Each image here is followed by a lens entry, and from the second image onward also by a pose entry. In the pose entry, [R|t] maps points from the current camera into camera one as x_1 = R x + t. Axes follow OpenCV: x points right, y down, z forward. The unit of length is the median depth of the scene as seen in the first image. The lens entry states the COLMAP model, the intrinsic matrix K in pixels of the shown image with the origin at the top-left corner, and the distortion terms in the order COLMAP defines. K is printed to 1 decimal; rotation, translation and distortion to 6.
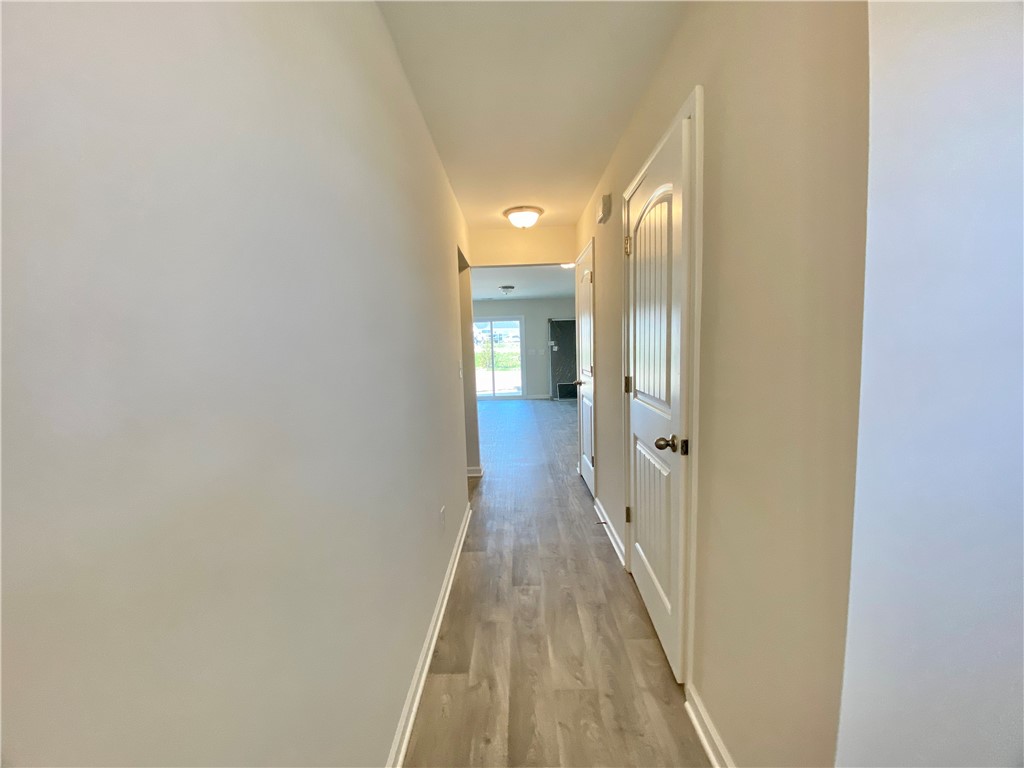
lens RADIAL K [[407.7, 0, 513.9], [0, 407.7, 376.9], [0, 0, 1]] dist [-0.019128, -0.004981]
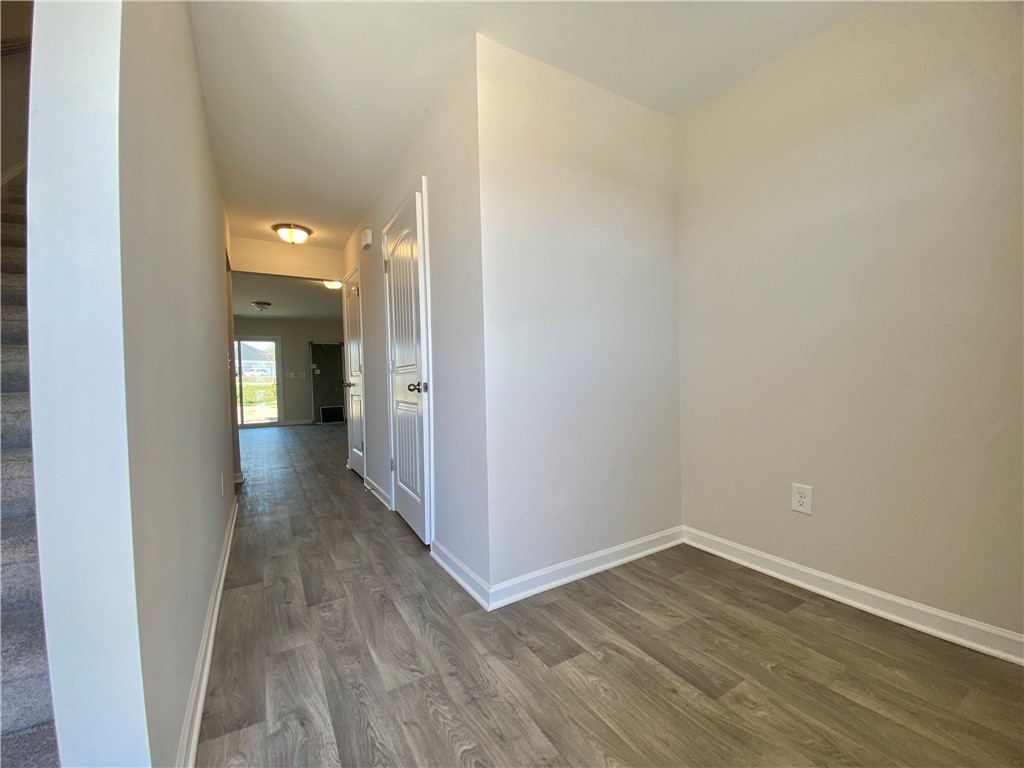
lens RADIAL K [[418.2, 0, 509.7], [0, 418.2, 373.2], [0, 0, 1]] dist [-0.000056, -0.008458]
pose [[0.855600, 0.011132, 0.517518, -0.082462], [0.040597, 0.995246, -0.088526, 0.152682], [-0.516043, 0.096752, 0.851081, -0.323706]]
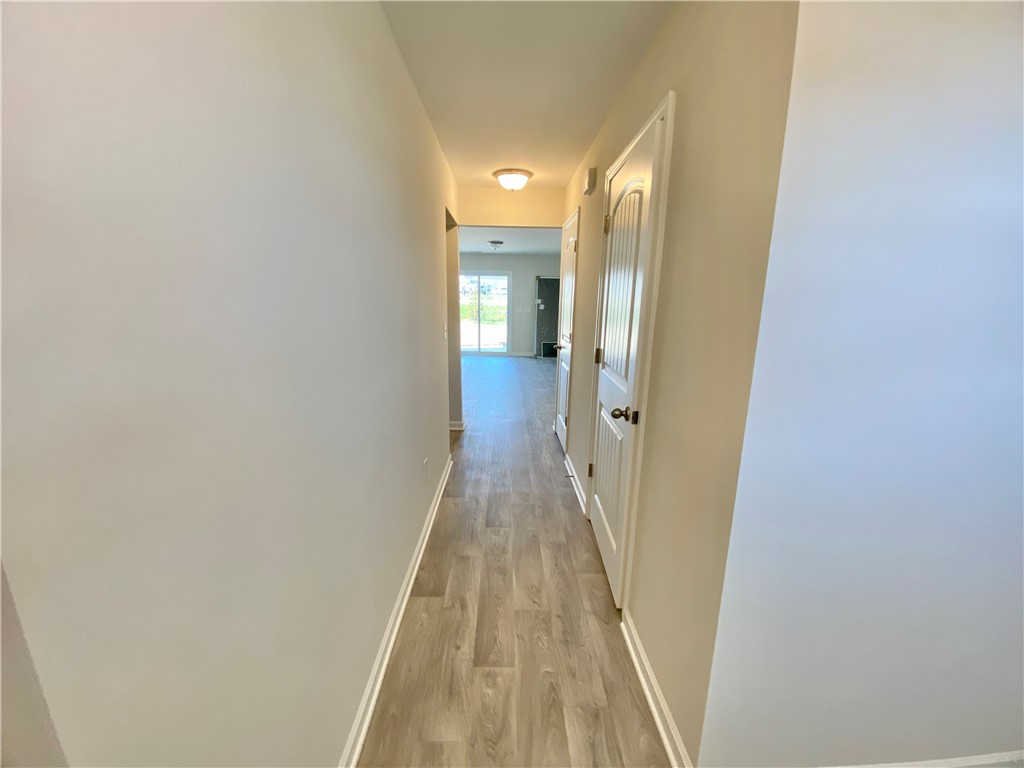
lens RADIAL K [[407.7, 0, 514.1], [0, 407.7, 373.7], [0, 0, 1]] dist [-0.019128, -0.004981]
pose [[0.998524, 0.040421, 0.036284, 0.014193], [-0.044106, 0.993250, 0.107276, -0.033913], [-0.031703, -0.108718, 0.993567, -0.074919]]
